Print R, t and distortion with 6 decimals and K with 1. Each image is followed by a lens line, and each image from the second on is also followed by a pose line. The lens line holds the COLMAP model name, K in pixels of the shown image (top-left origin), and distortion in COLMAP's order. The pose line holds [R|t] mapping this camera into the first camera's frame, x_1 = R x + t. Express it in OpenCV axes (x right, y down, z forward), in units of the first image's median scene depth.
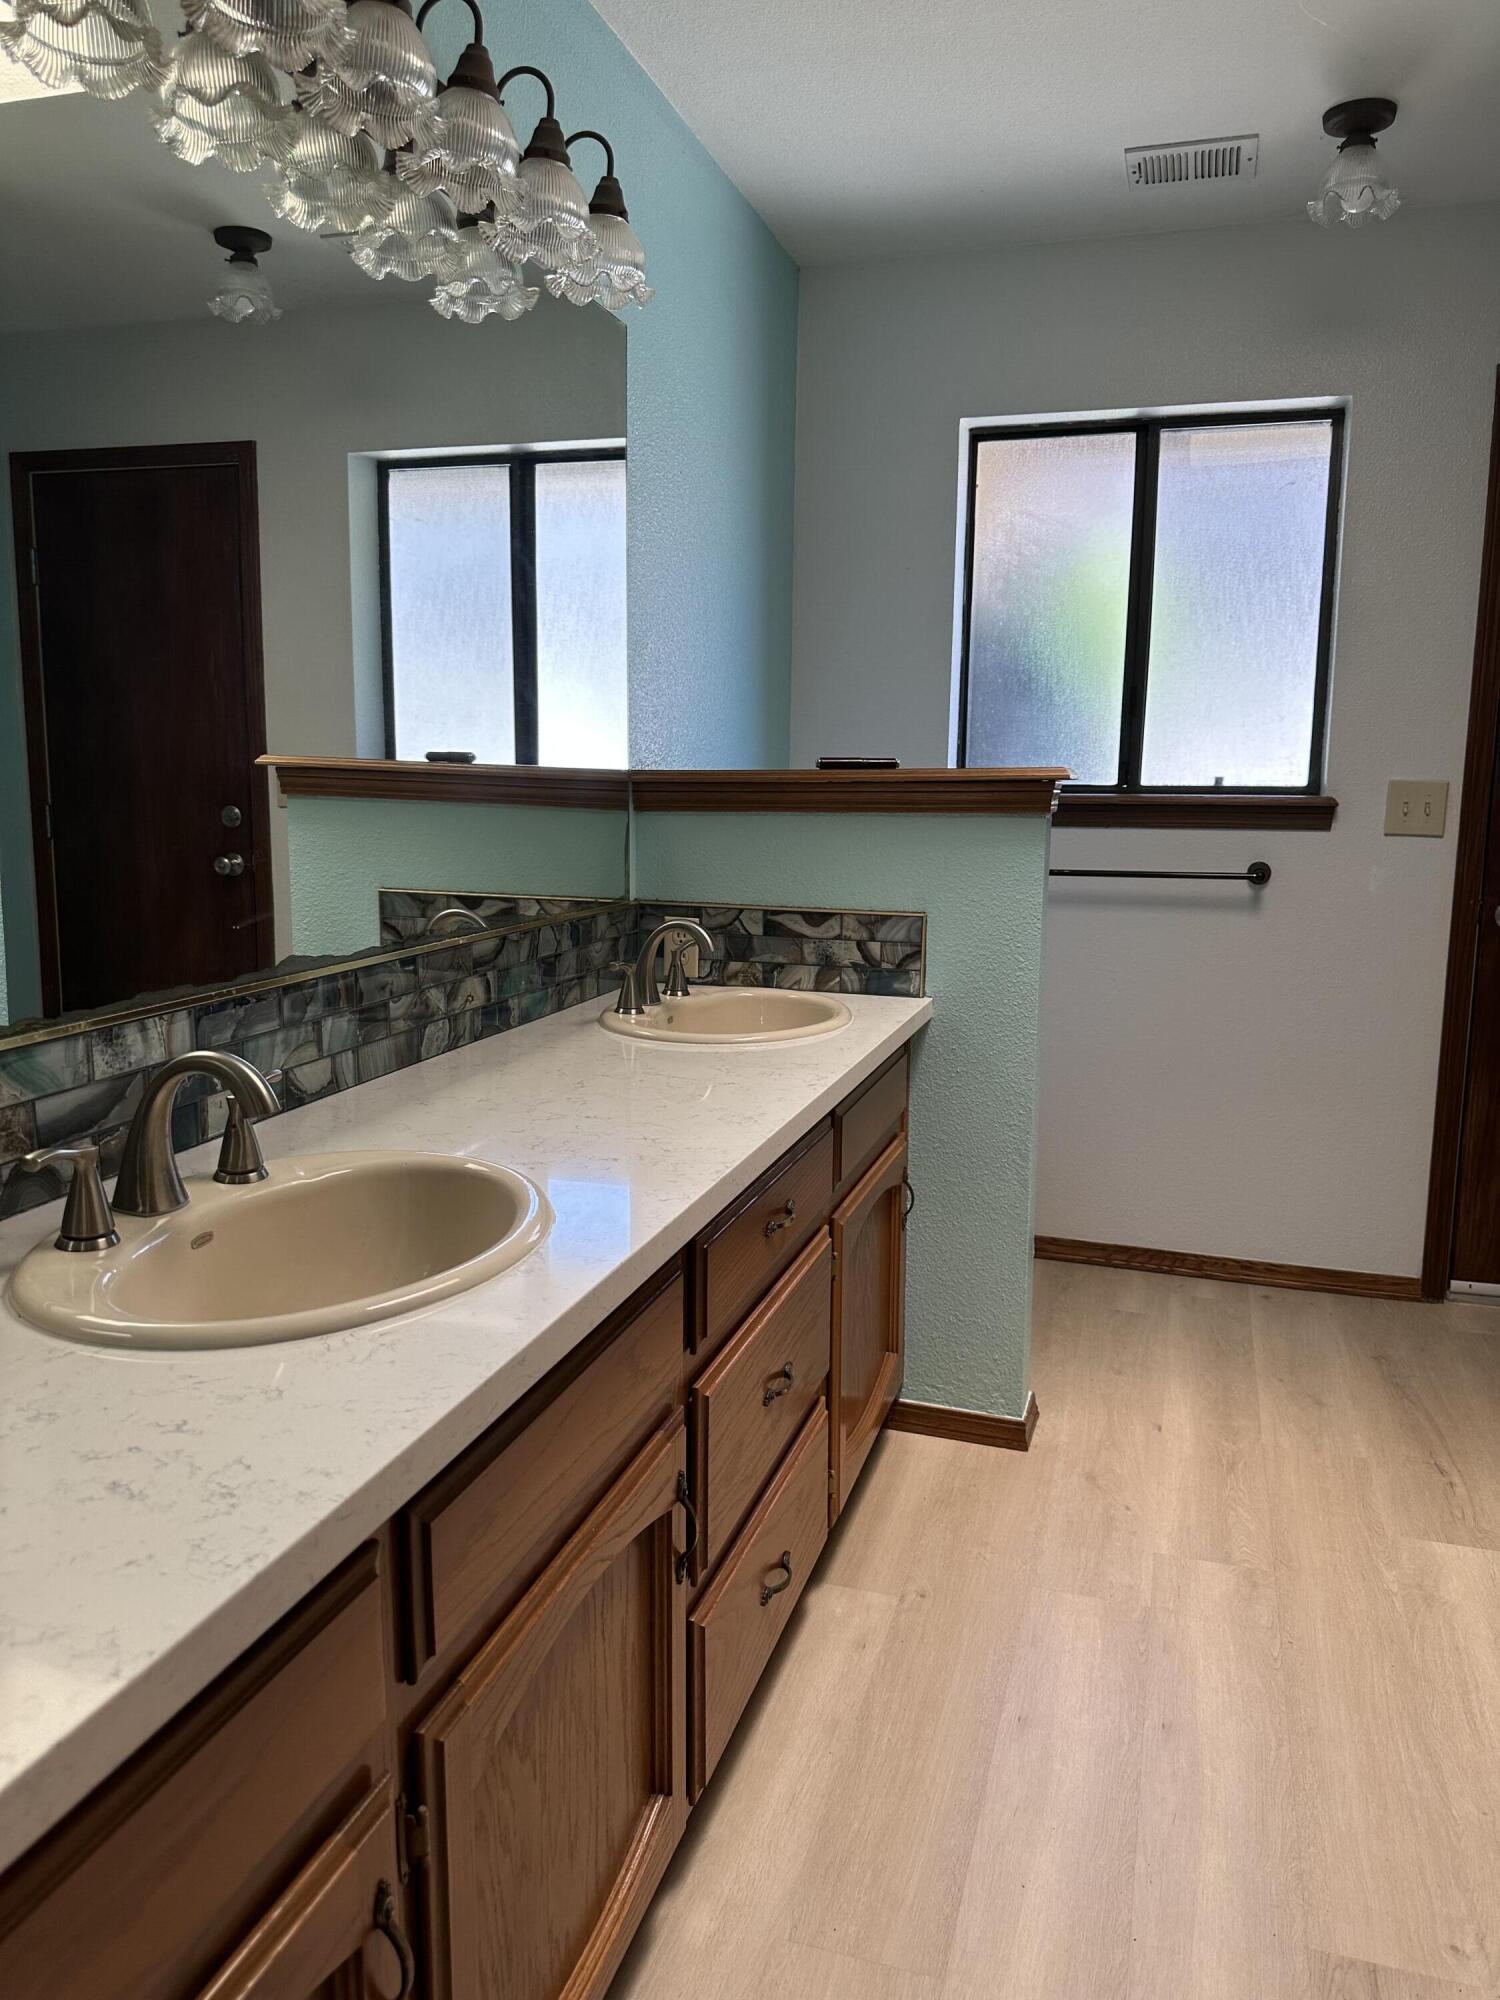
lens RADIAL K [[1395.0, 0, 750.6], [0, 1395.0, 998.2], [0, 0, 1]] dist [0.085604, -0.117734]
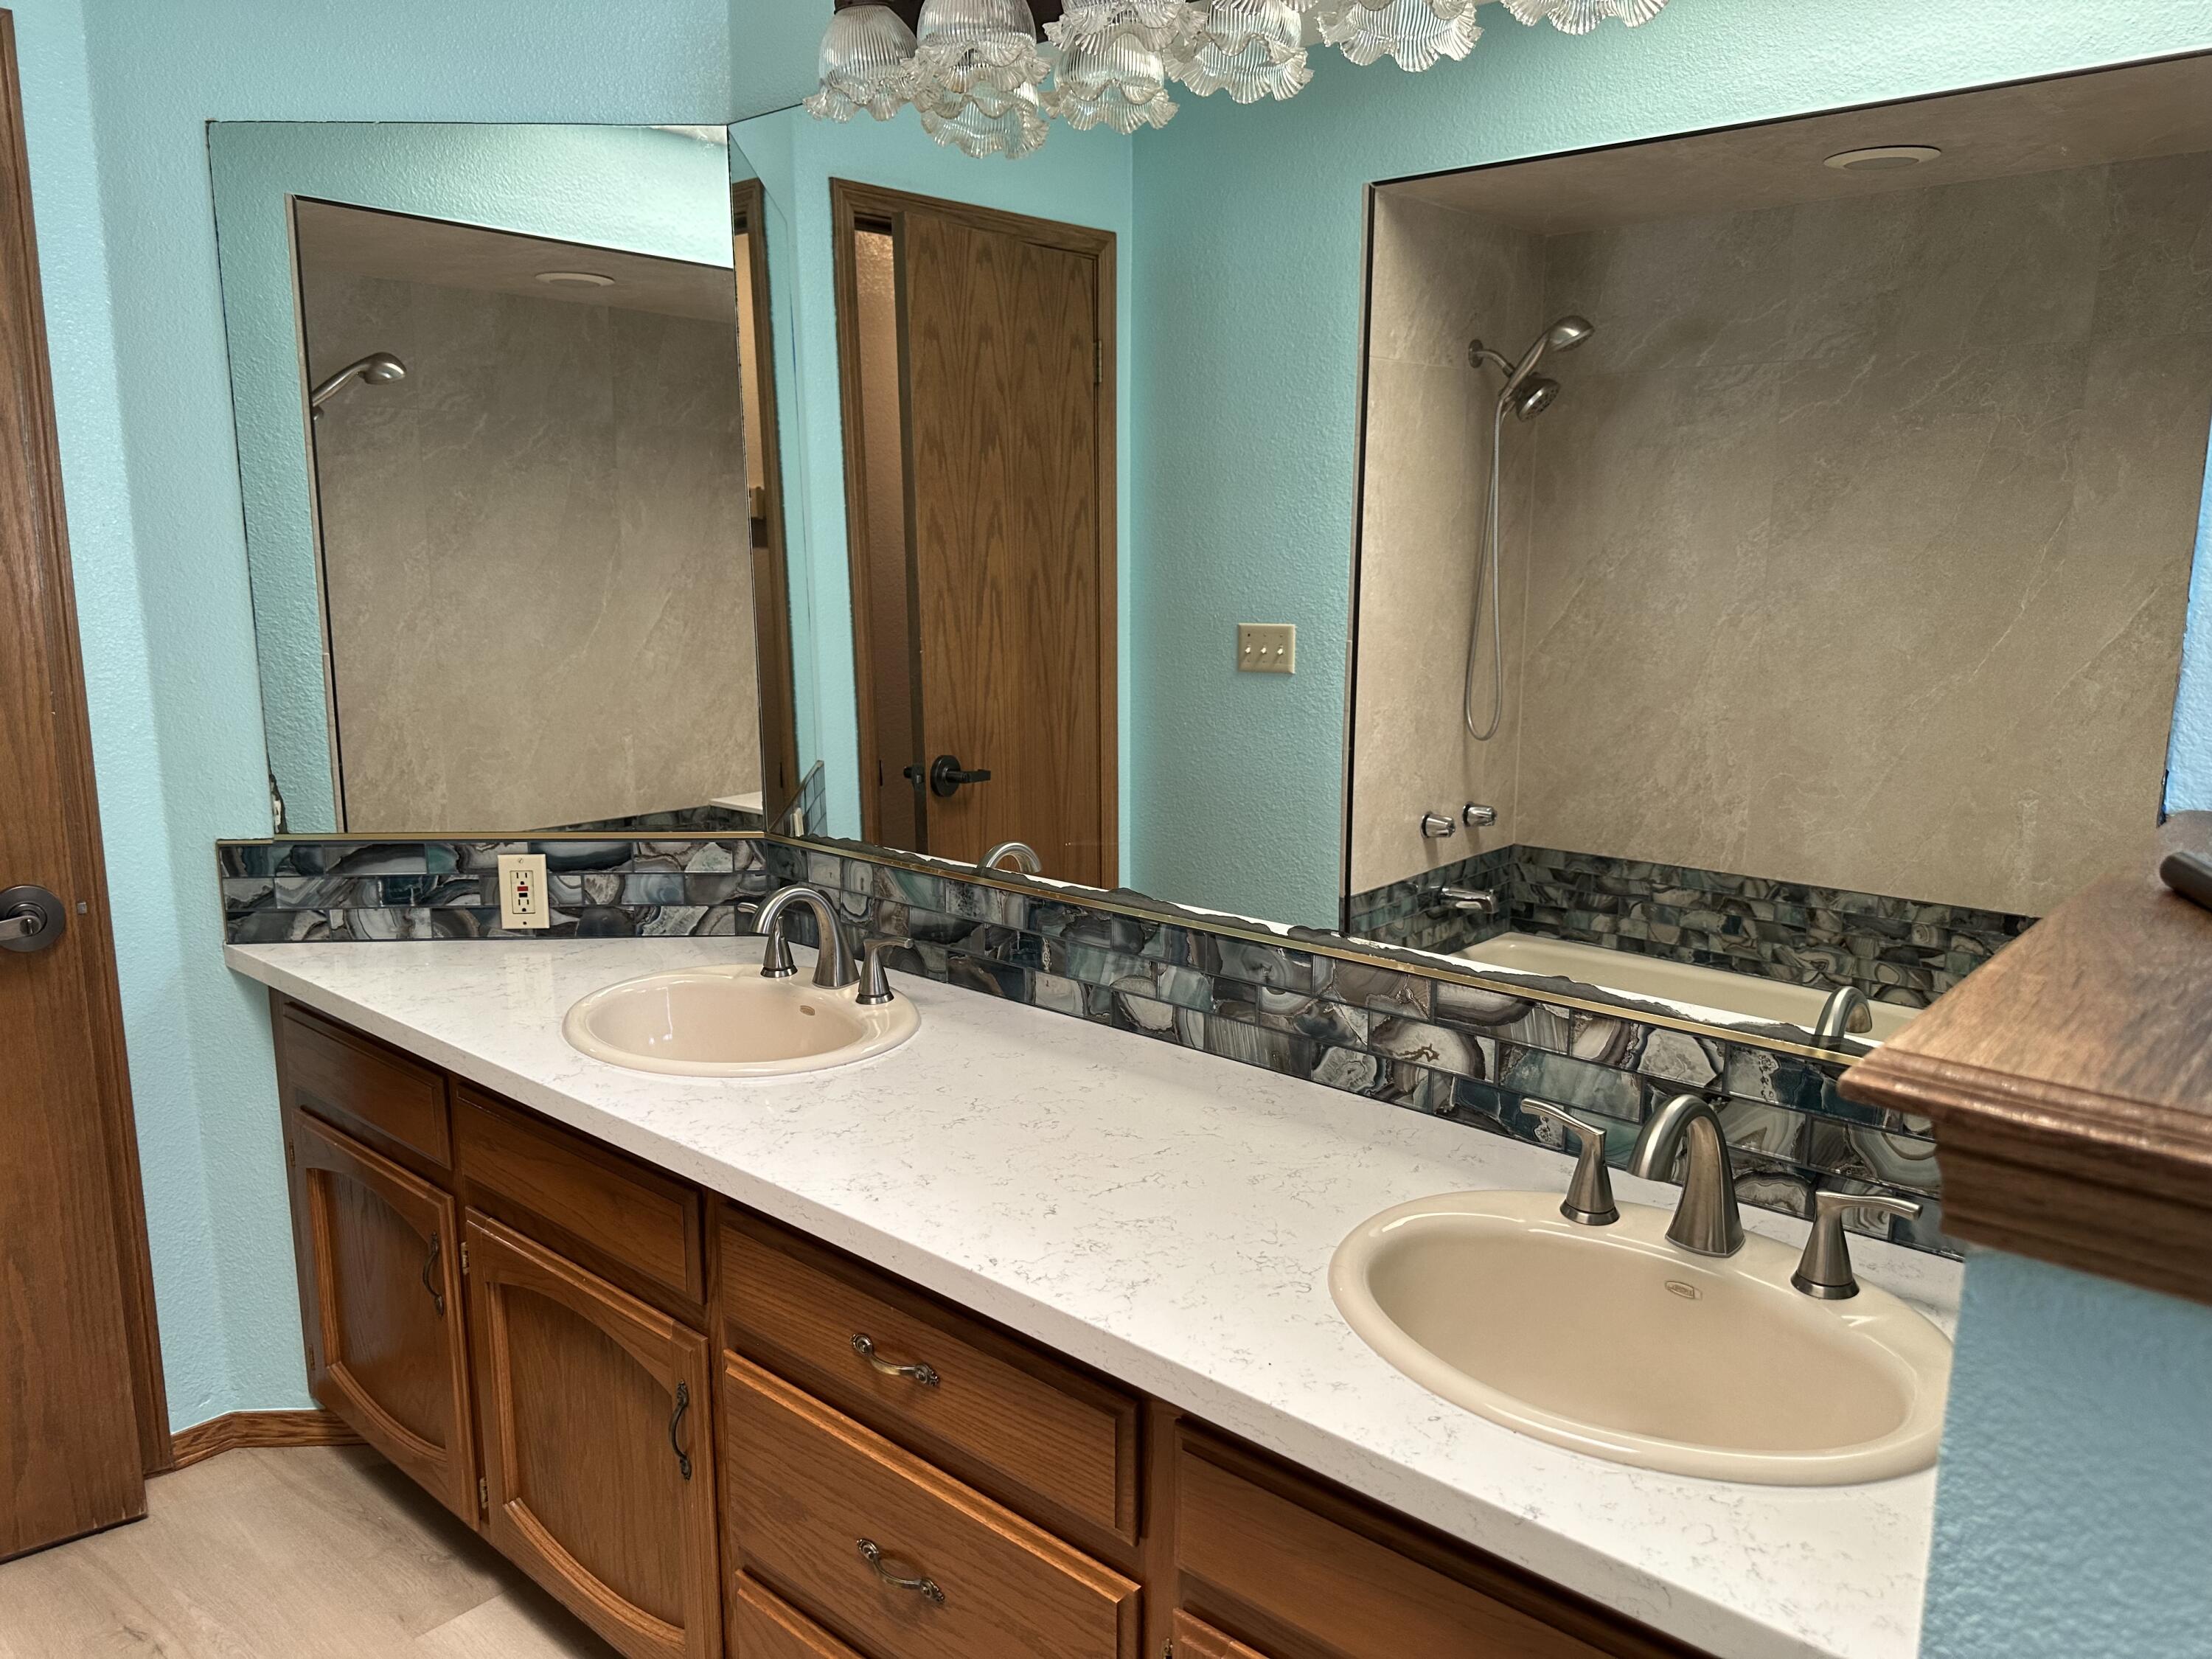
lens RADIAL K [[1542.8, 0, 1108.2], [0, 1542.8, 824.1], [0, 0, 1]] dist [0.085604, -0.117734]
pose [[-0.405823, 0.151982, -0.901226, 0.651254], [-0.153212, 0.960810, 0.231022, -0.311602], [0.901018, 0.231833, -0.366633, 1.276053]]
